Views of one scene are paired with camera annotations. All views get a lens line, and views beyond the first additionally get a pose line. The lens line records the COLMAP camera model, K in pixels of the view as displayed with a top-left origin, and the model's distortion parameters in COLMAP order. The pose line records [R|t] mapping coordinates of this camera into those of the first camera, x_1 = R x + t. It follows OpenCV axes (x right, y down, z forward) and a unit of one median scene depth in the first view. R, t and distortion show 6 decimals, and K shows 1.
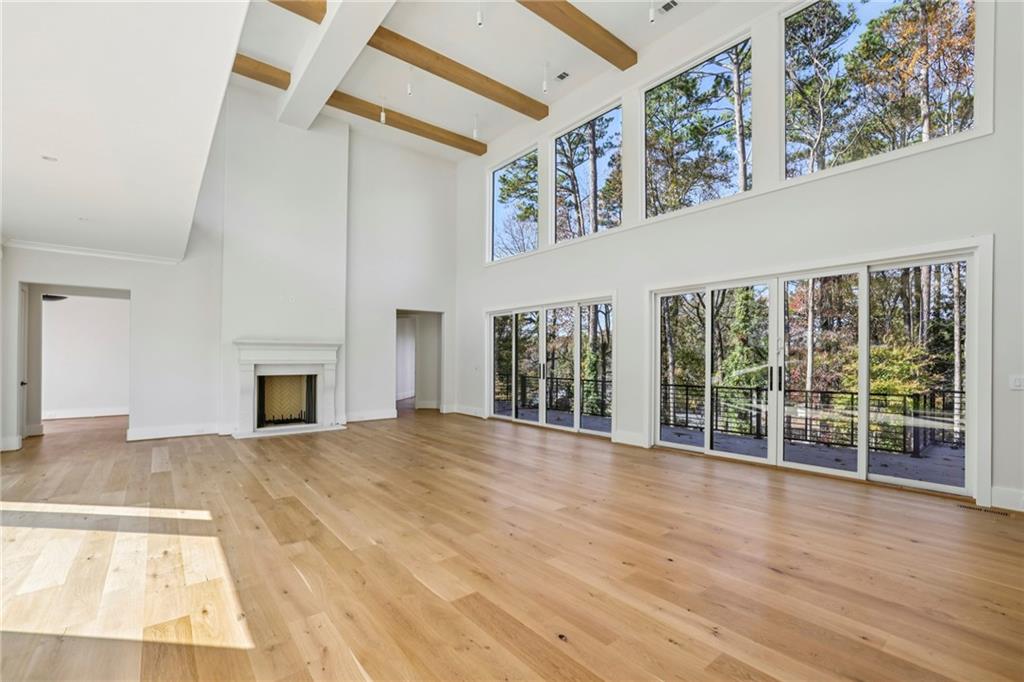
lens RADIAL K [[443.2, 0, 512.0], [0, 443.2, 341.0], [0, 0, 1]] dist [-0.027776, 0.000536]
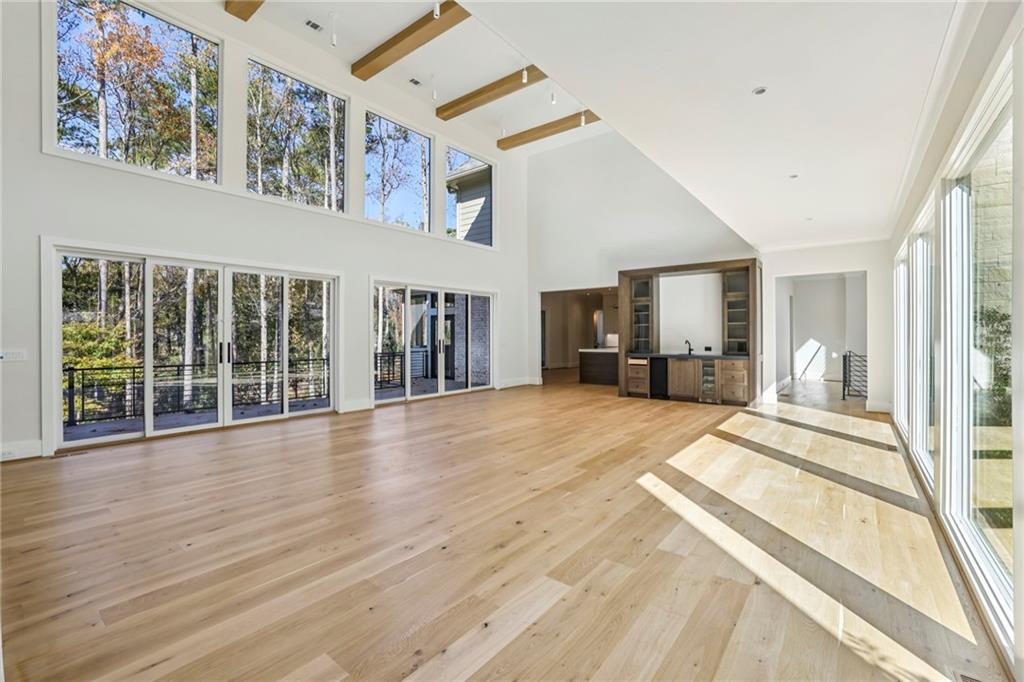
lens RADIAL K [[443.2, 0, 512.0], [0, 443.2, 341.0], [0, 0, 1]] dist [-0.027776, 0.000536]
pose [[-0.218353, -0.015025, 0.975754, -1.531011], [-0.039931, 0.999182, 0.006450, 0.049701], [-0.975053, -0.037554, -0.218774, 1.414780]]
